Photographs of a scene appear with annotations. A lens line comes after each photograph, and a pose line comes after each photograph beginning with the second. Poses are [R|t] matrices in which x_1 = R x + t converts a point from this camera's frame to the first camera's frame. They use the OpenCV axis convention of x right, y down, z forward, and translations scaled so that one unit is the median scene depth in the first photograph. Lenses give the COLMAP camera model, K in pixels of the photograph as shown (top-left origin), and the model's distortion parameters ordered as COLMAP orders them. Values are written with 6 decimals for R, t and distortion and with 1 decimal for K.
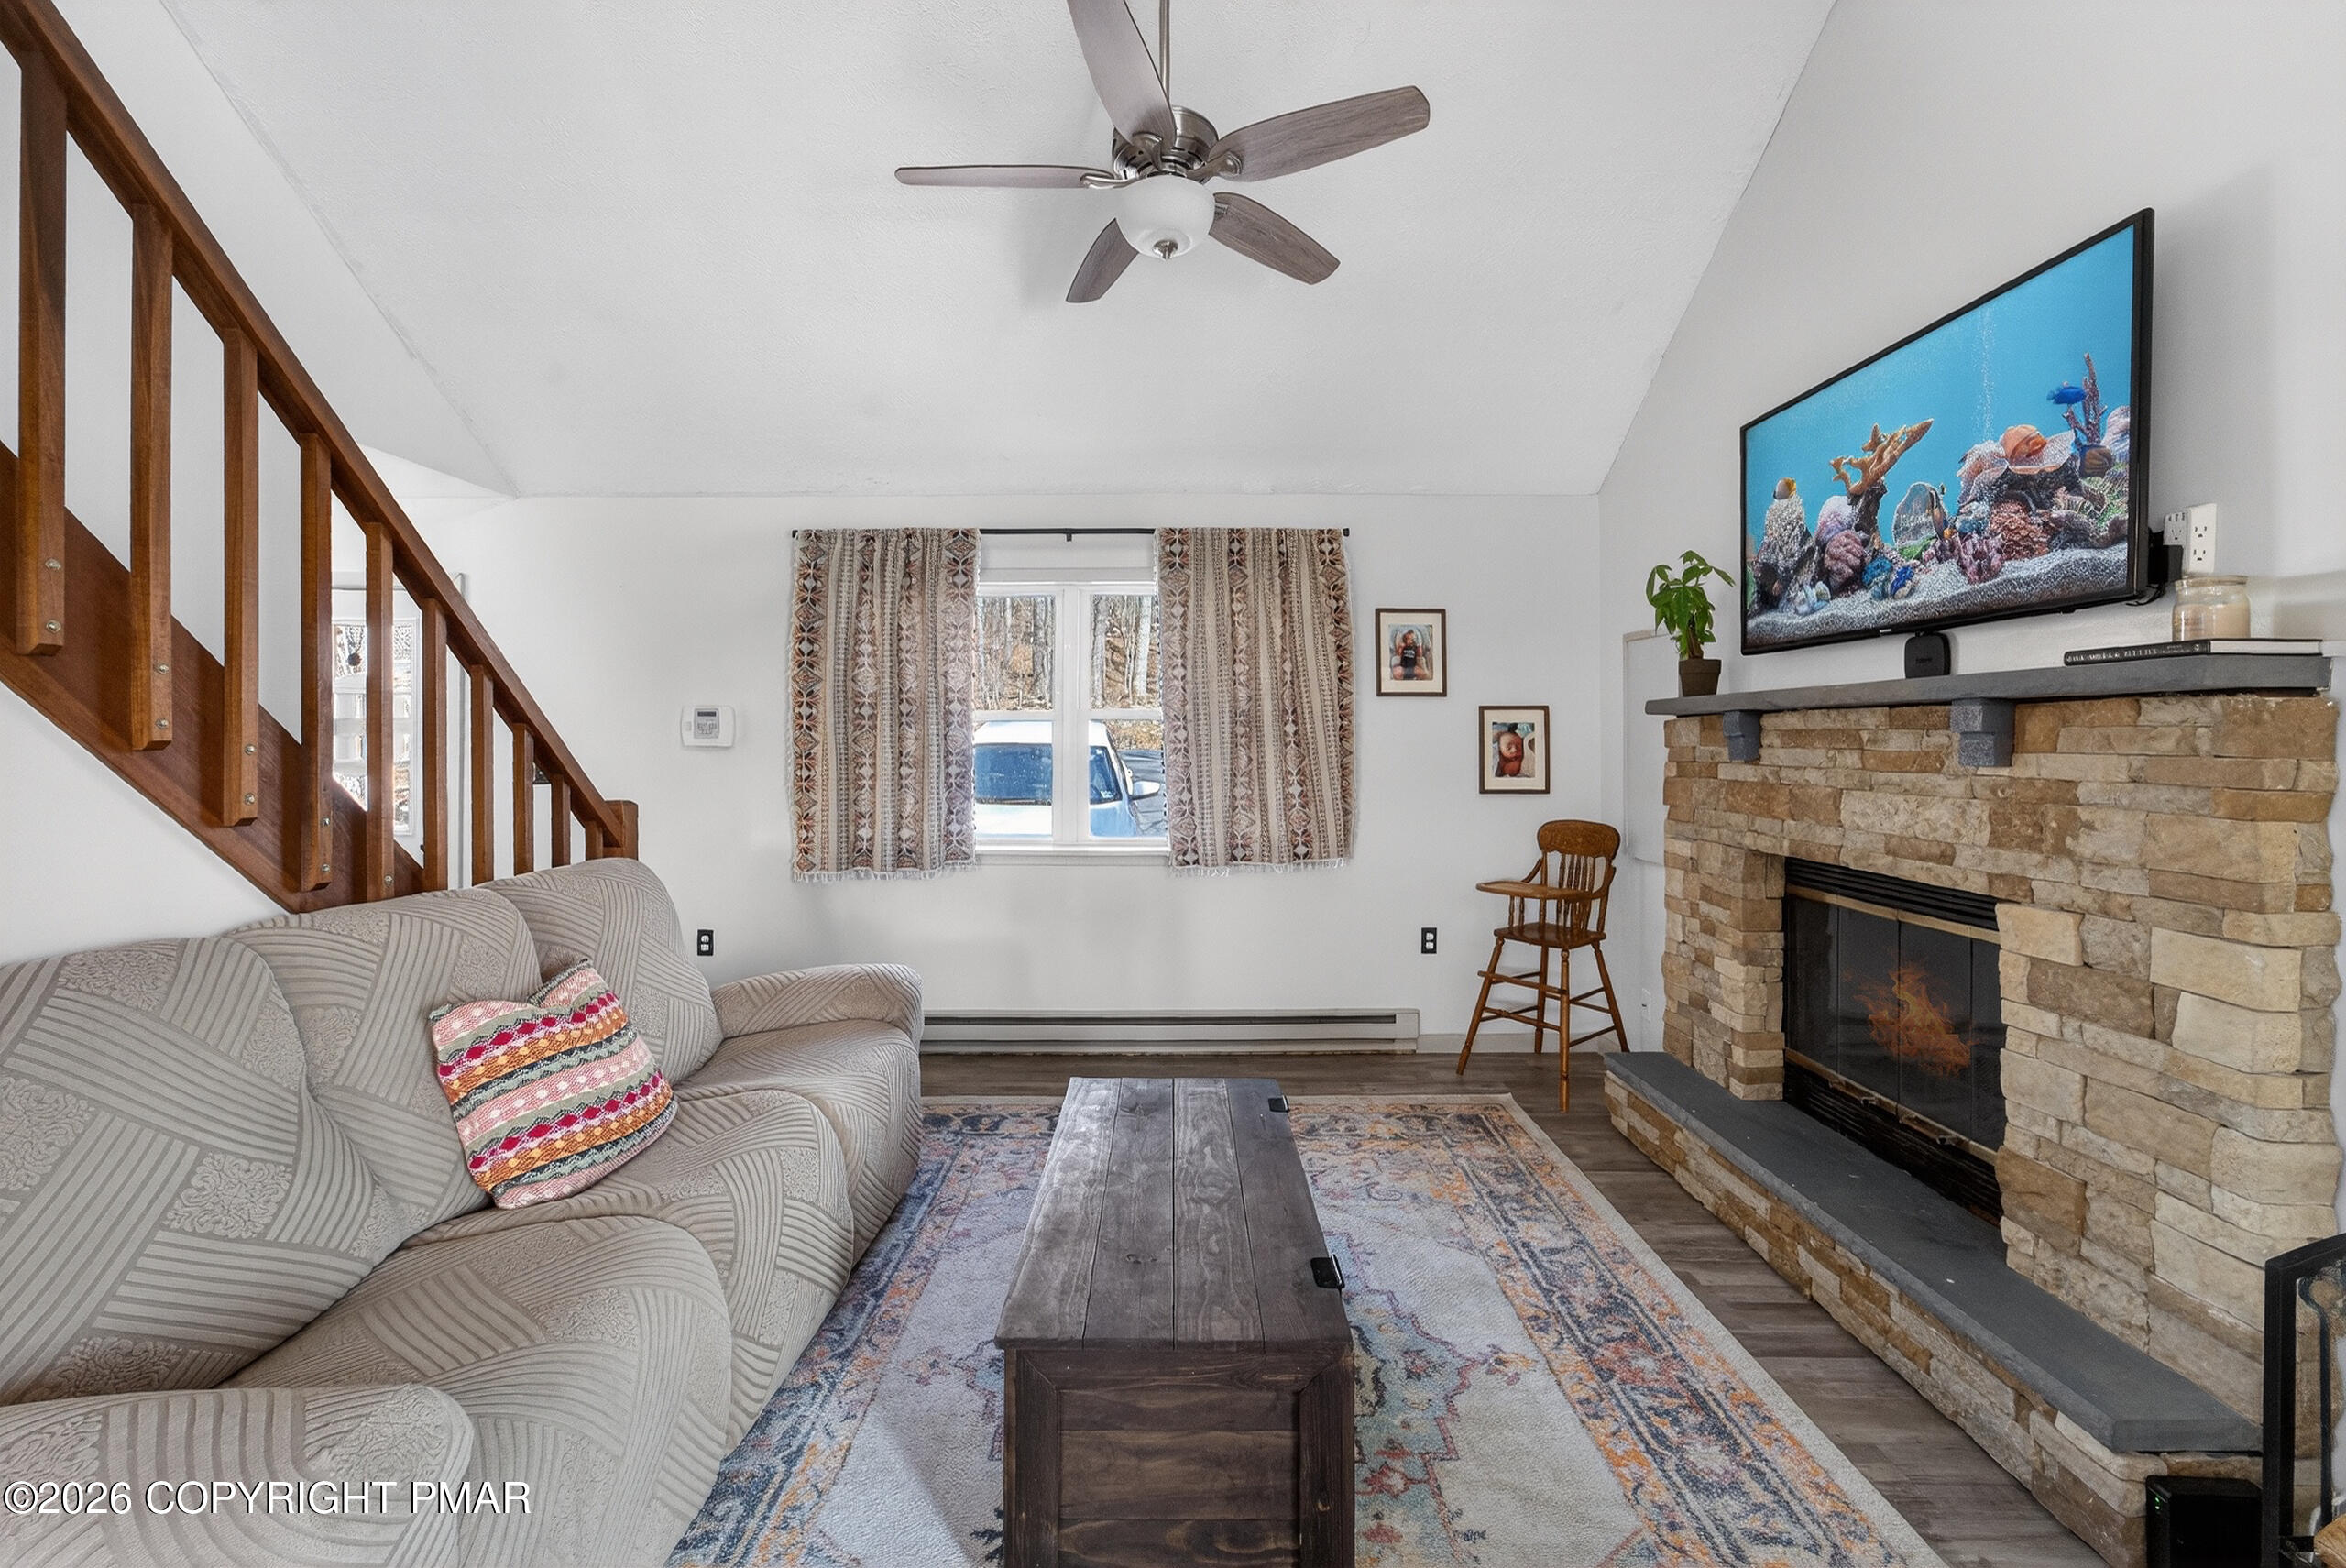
lens RADIAL K [[953.0, 0, 1168.9], [0, 953.0, 739.2], [0, 0, 1]] dist [0.012422, 0.000100]
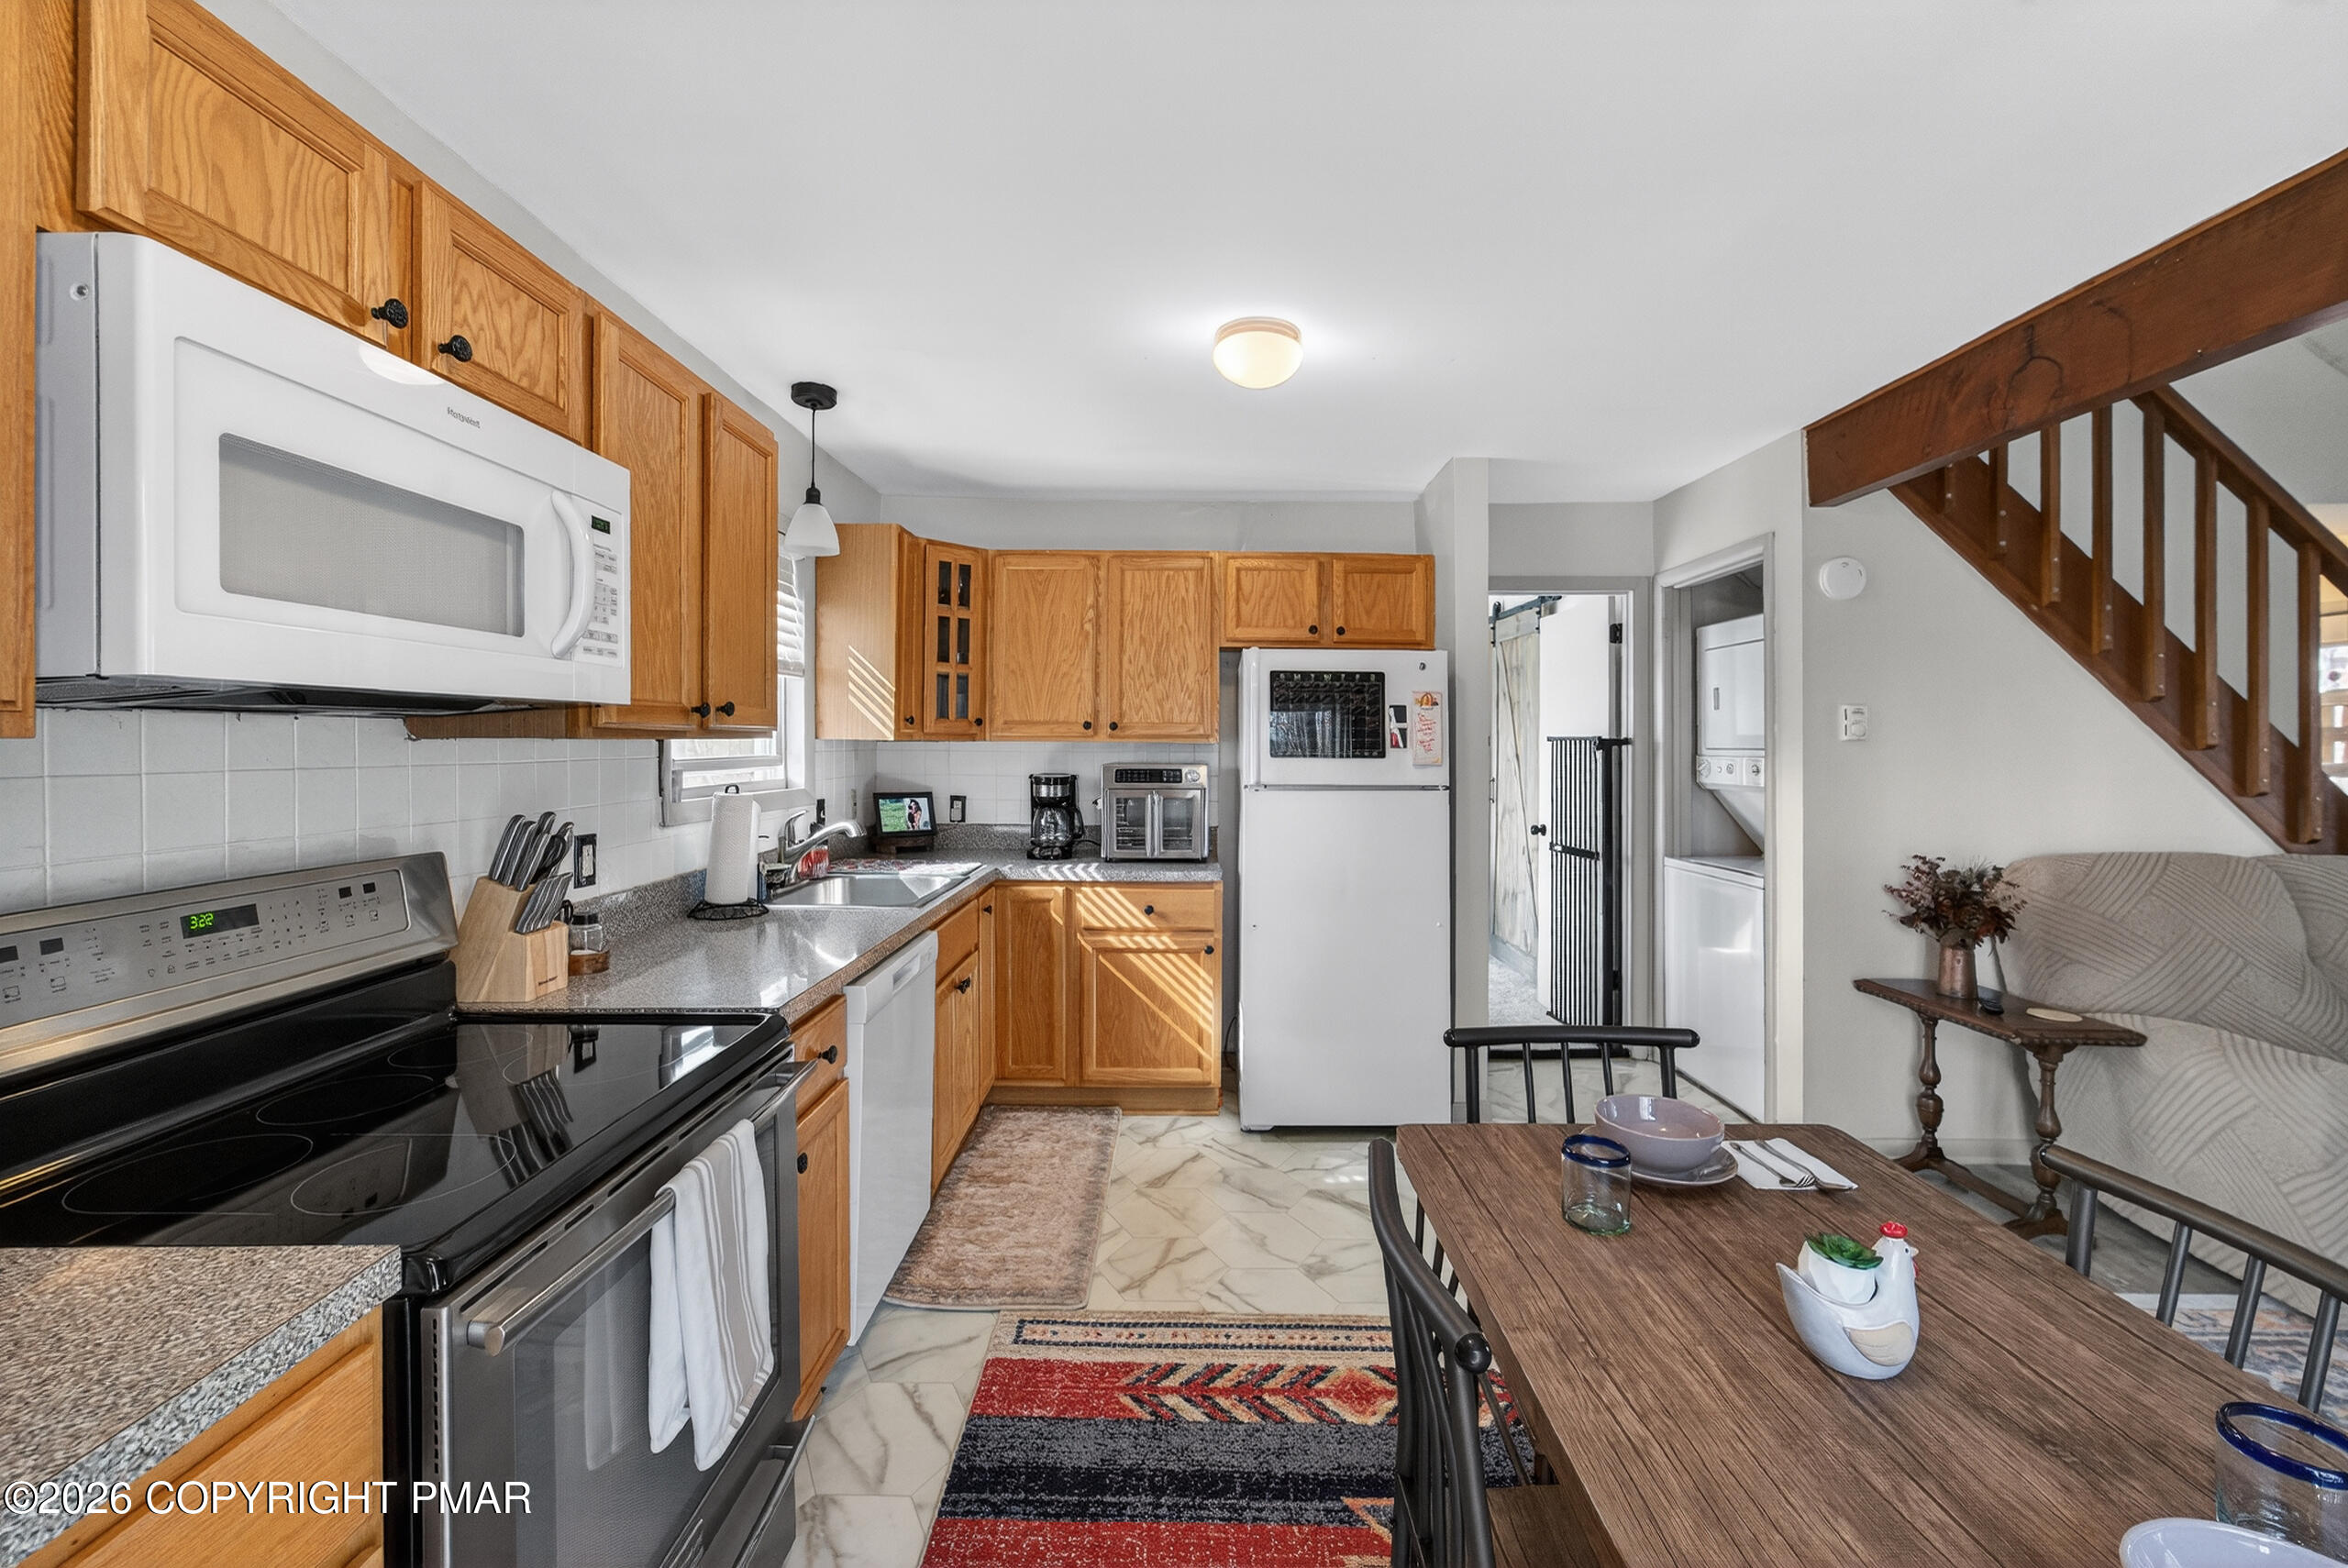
lens RADIAL K [[982.1, 0, 1167.3], [0, 982.1, 739.4], [0, 0, 1]] dist [0.000298, 0.000080]
pose [[-0.011220, -0.005955, -0.999919, 0.602526], [0.000555, 0.999982, -0.005961, 0.001209], [0.999937, -0.000622, -0.011216, -0.690718]]
